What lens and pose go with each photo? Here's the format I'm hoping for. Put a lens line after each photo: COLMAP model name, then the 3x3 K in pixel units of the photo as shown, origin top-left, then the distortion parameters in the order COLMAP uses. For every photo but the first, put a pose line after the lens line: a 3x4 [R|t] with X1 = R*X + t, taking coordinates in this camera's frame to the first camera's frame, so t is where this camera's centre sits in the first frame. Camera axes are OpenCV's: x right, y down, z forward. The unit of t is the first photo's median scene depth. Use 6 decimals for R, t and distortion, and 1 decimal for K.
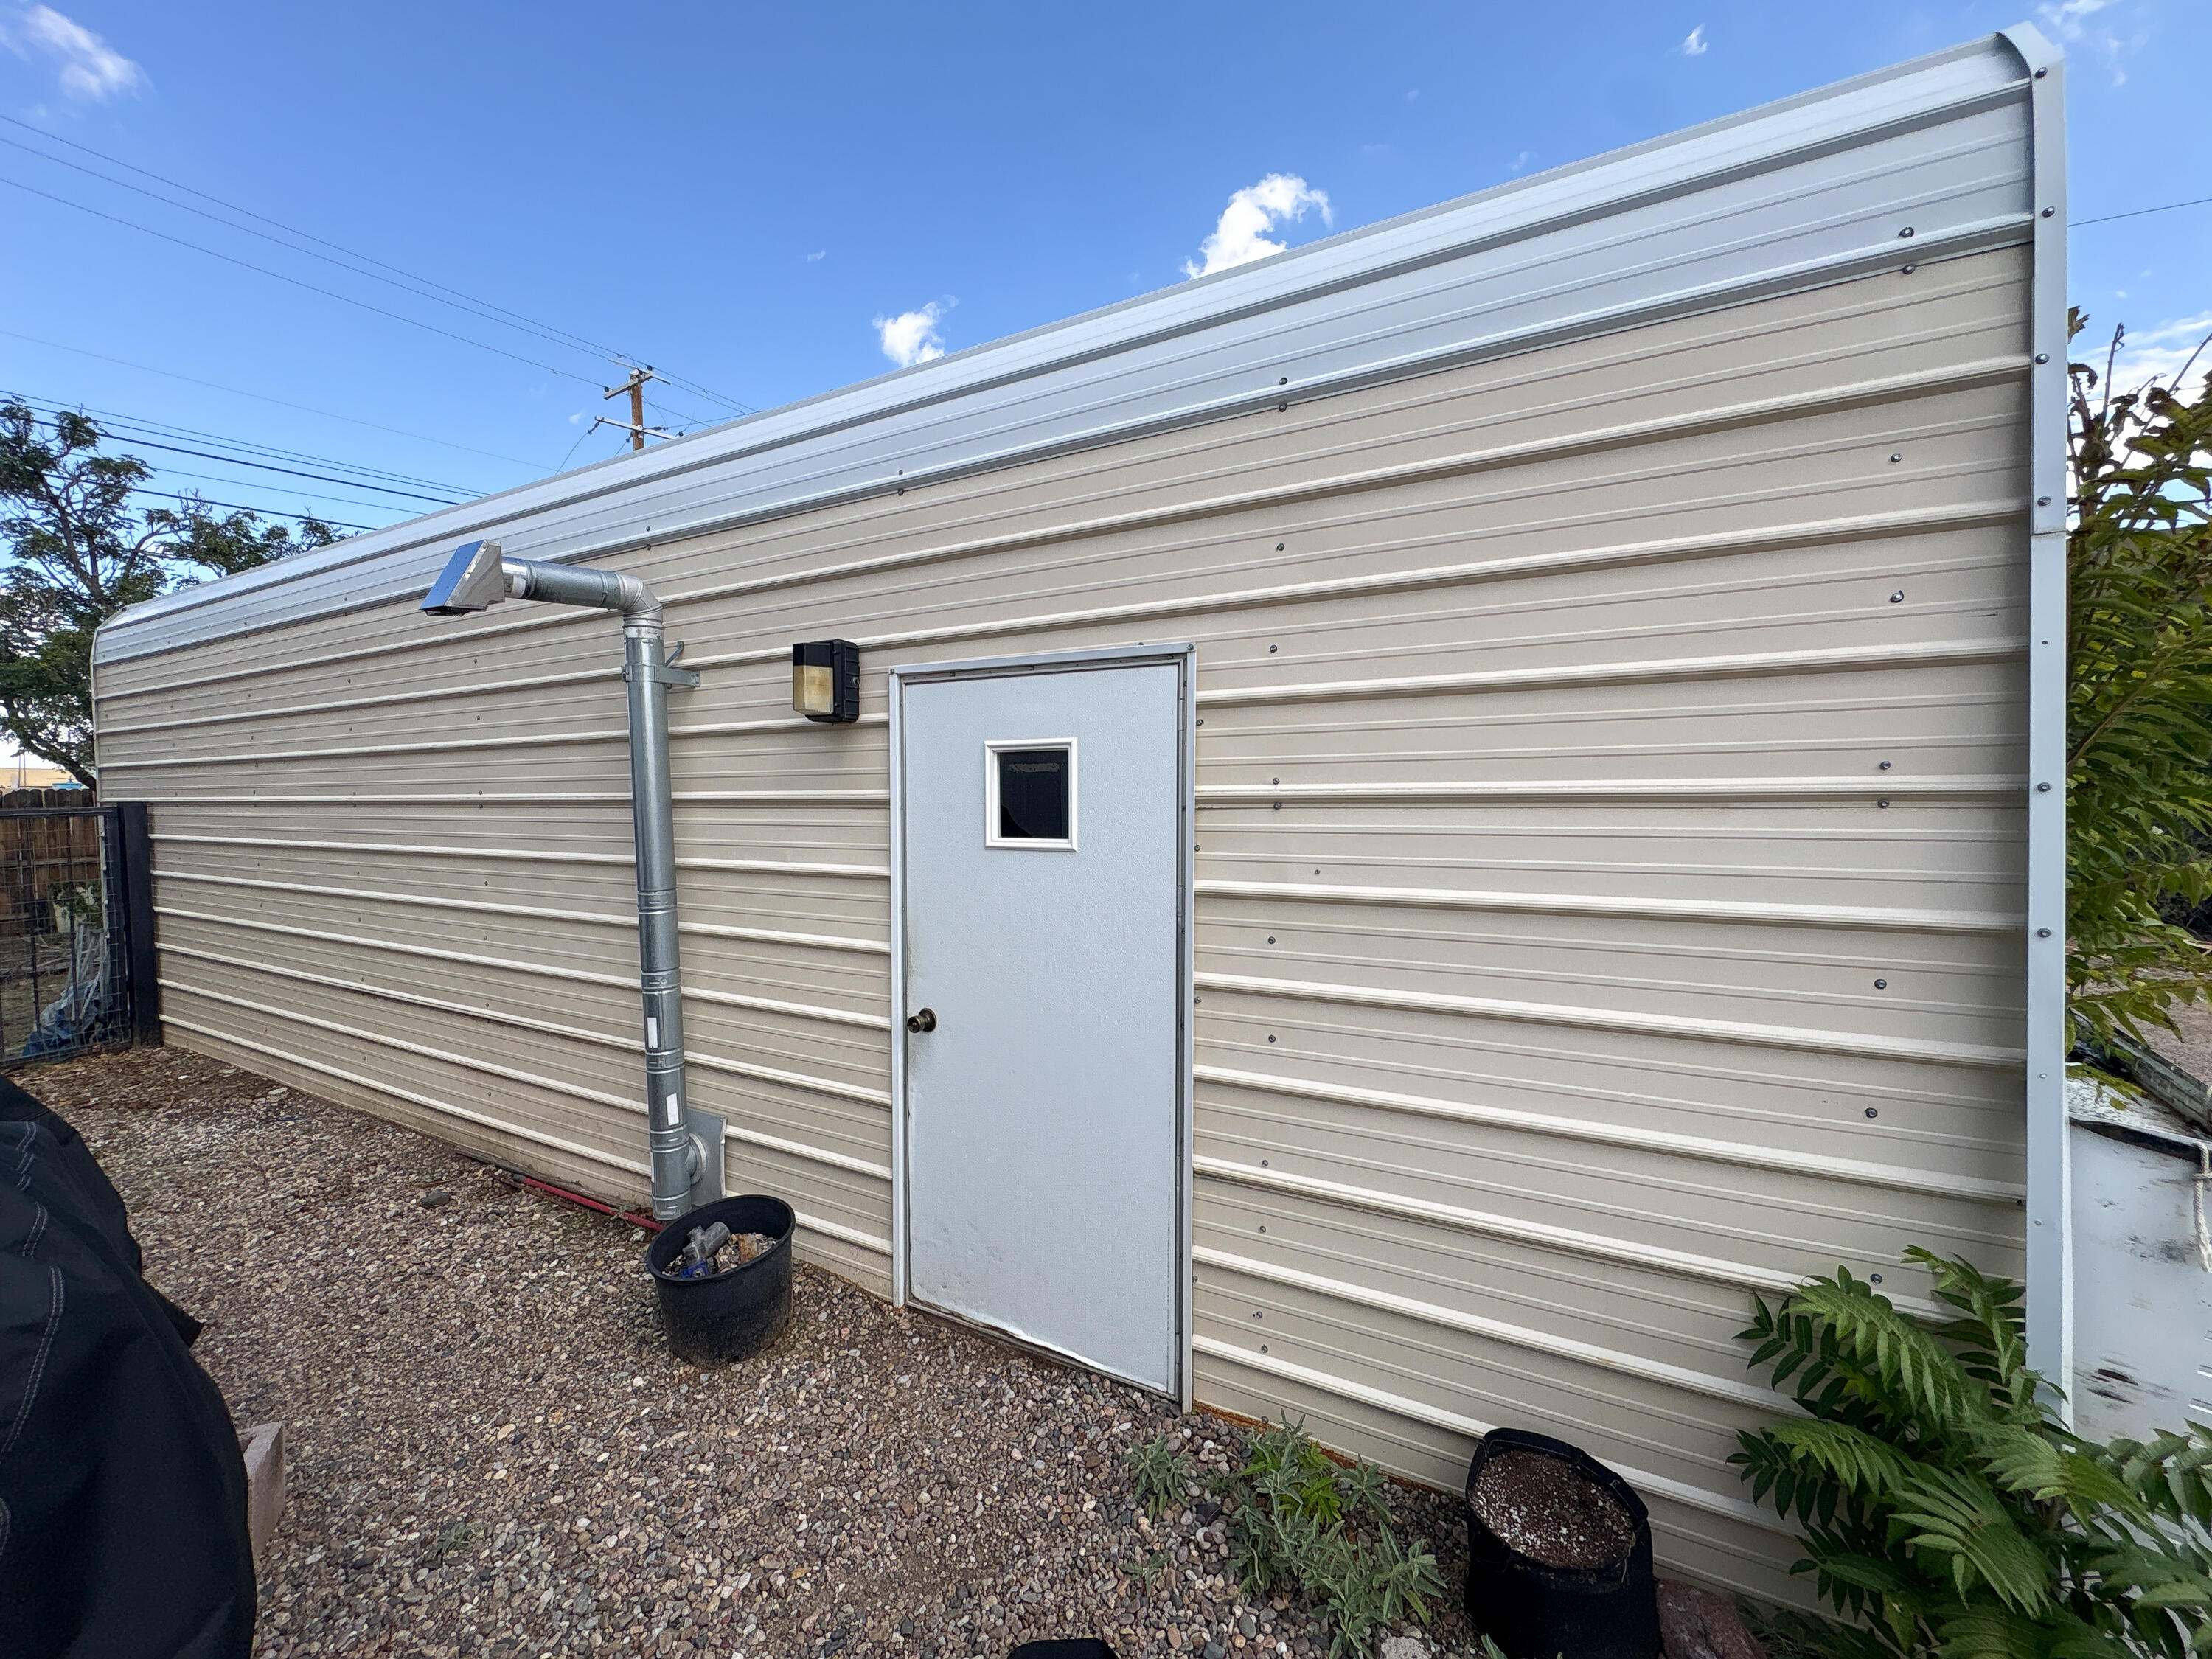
lens RADIAL K [[893.0, 0, 1098.2], [0, 893.0, 828.0], [0, 0, 1]] dist [0.001997, 0.000045]
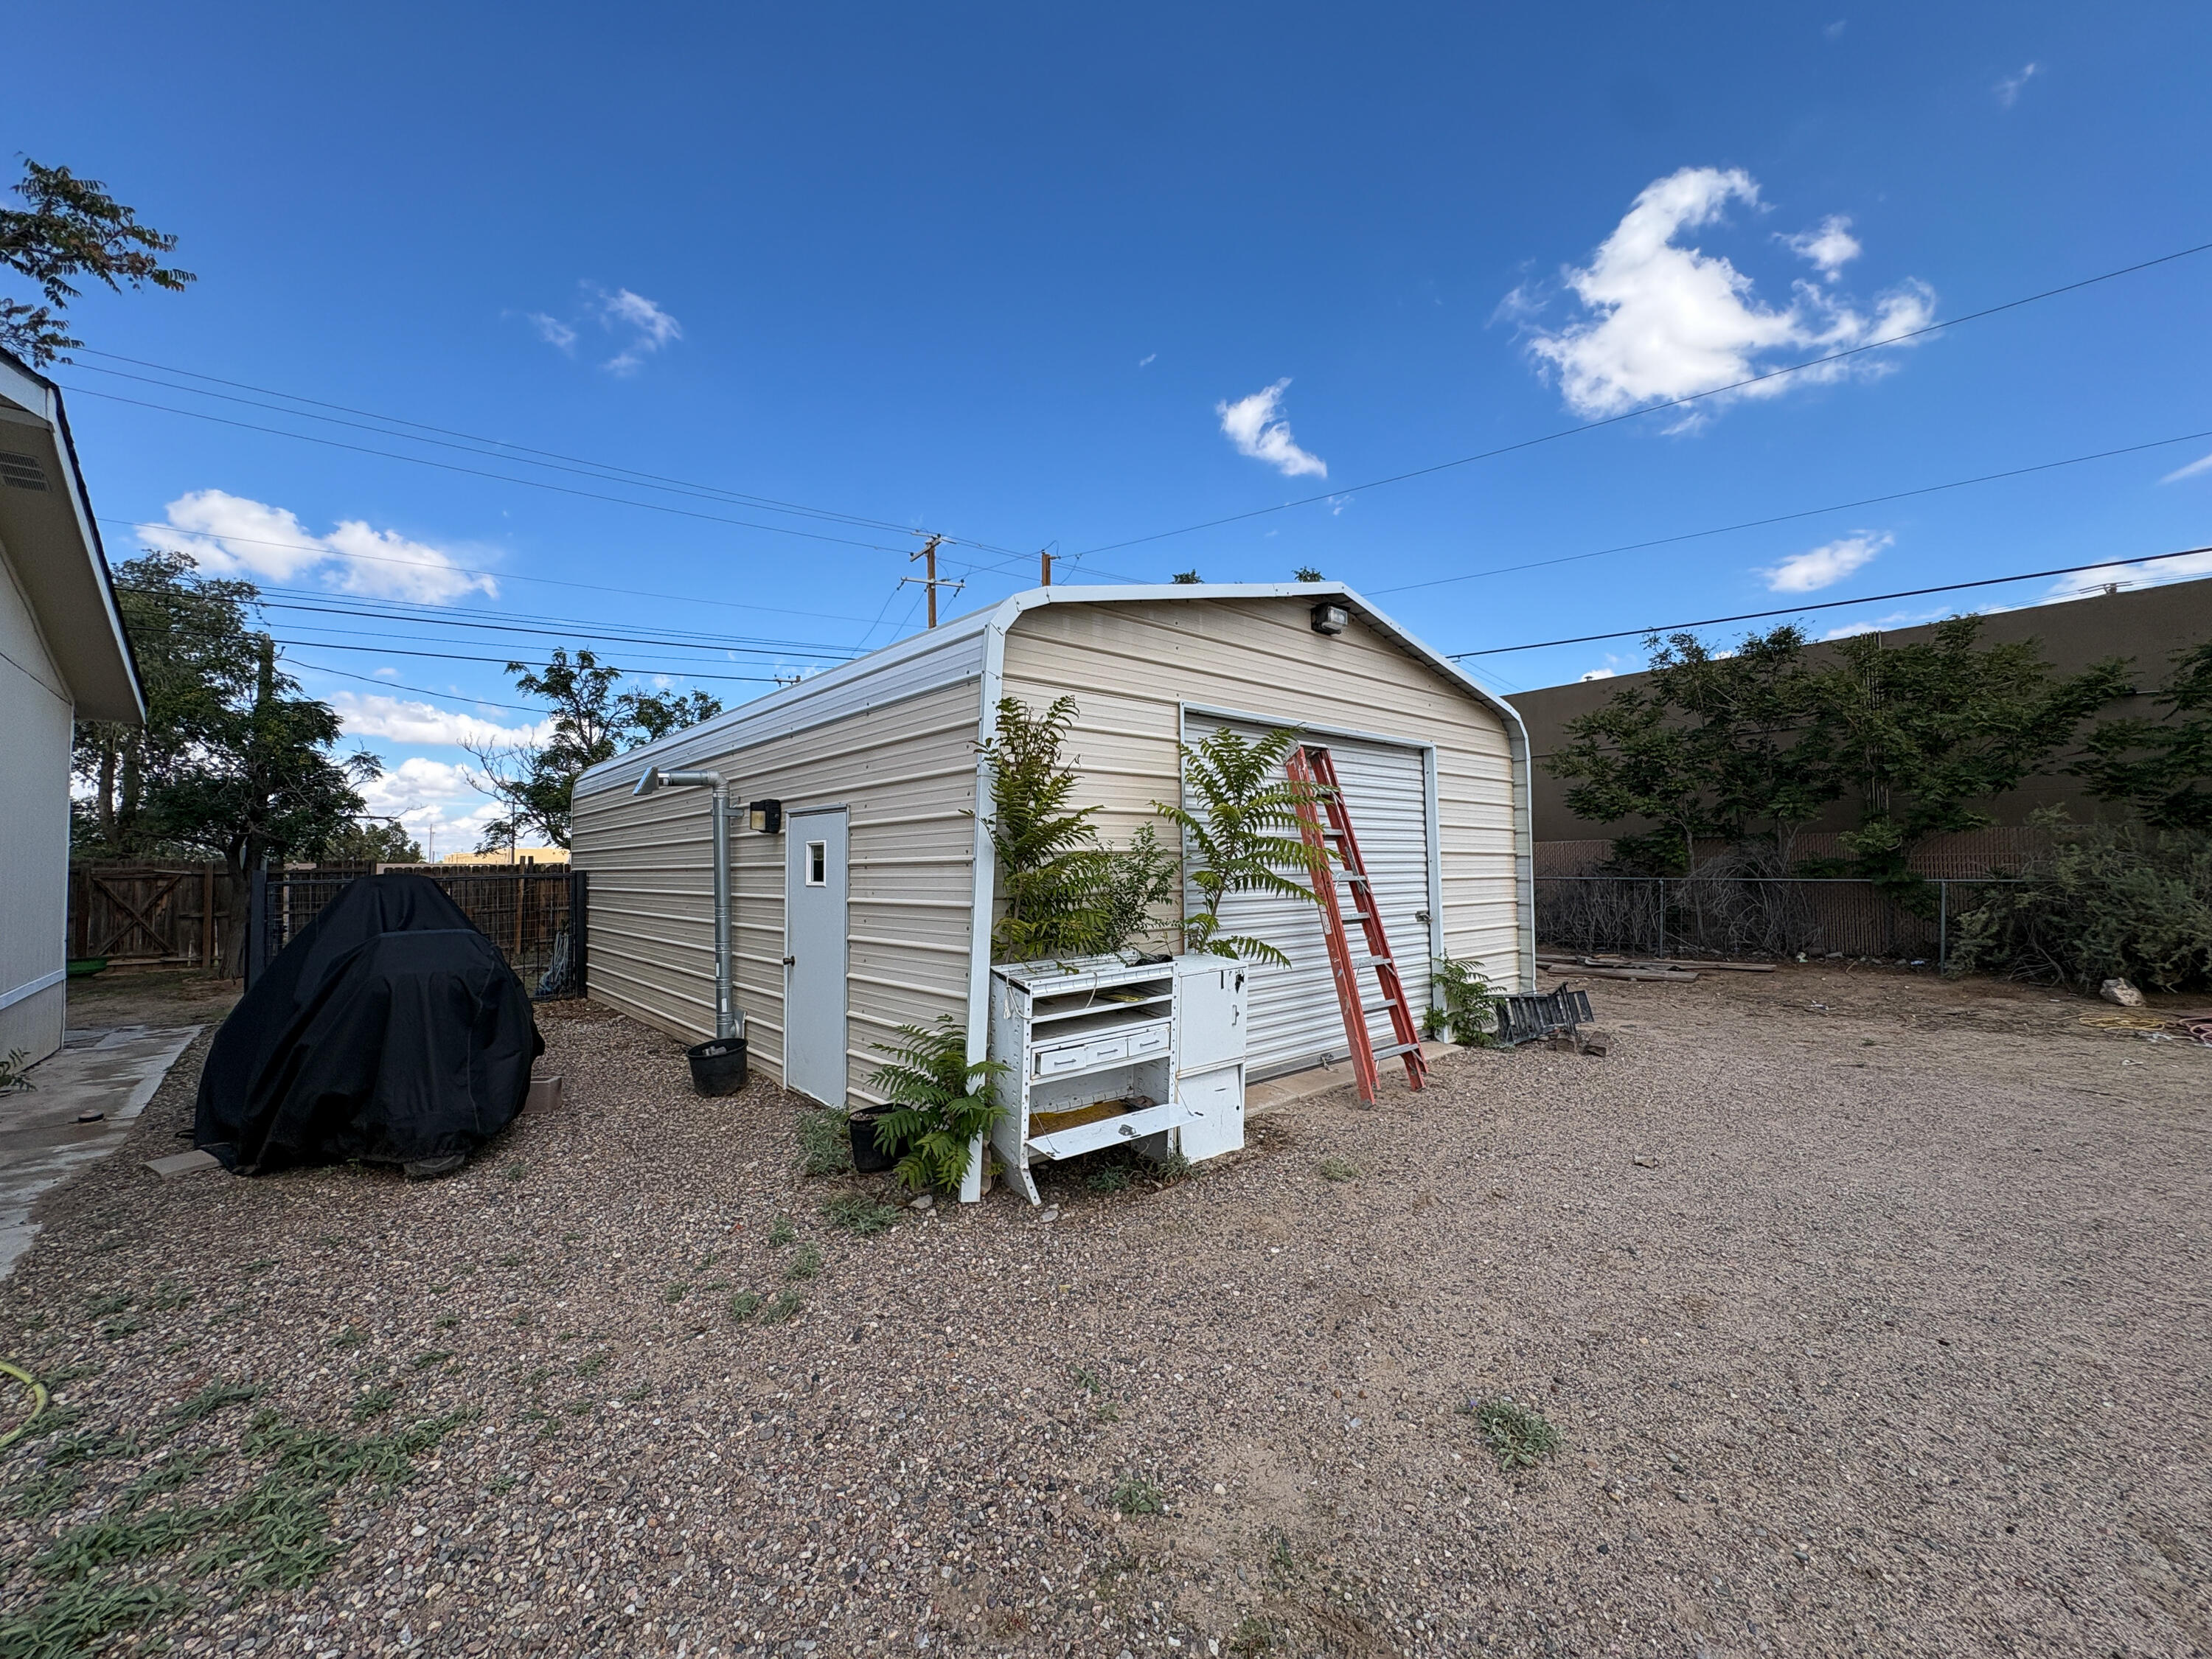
lens RADIAL K [[893.0, 0, 1098.2], [0, 893.0, 828.0], [0, 0, 1]] dist [0.001997, 0.000045]
pose [[0.939712, -0.019697, -0.341399, 0.808615], [-0.006786, 0.997069, -0.076206, 0.025109], [0.341900, 0.073928, 0.936824, -0.556106]]
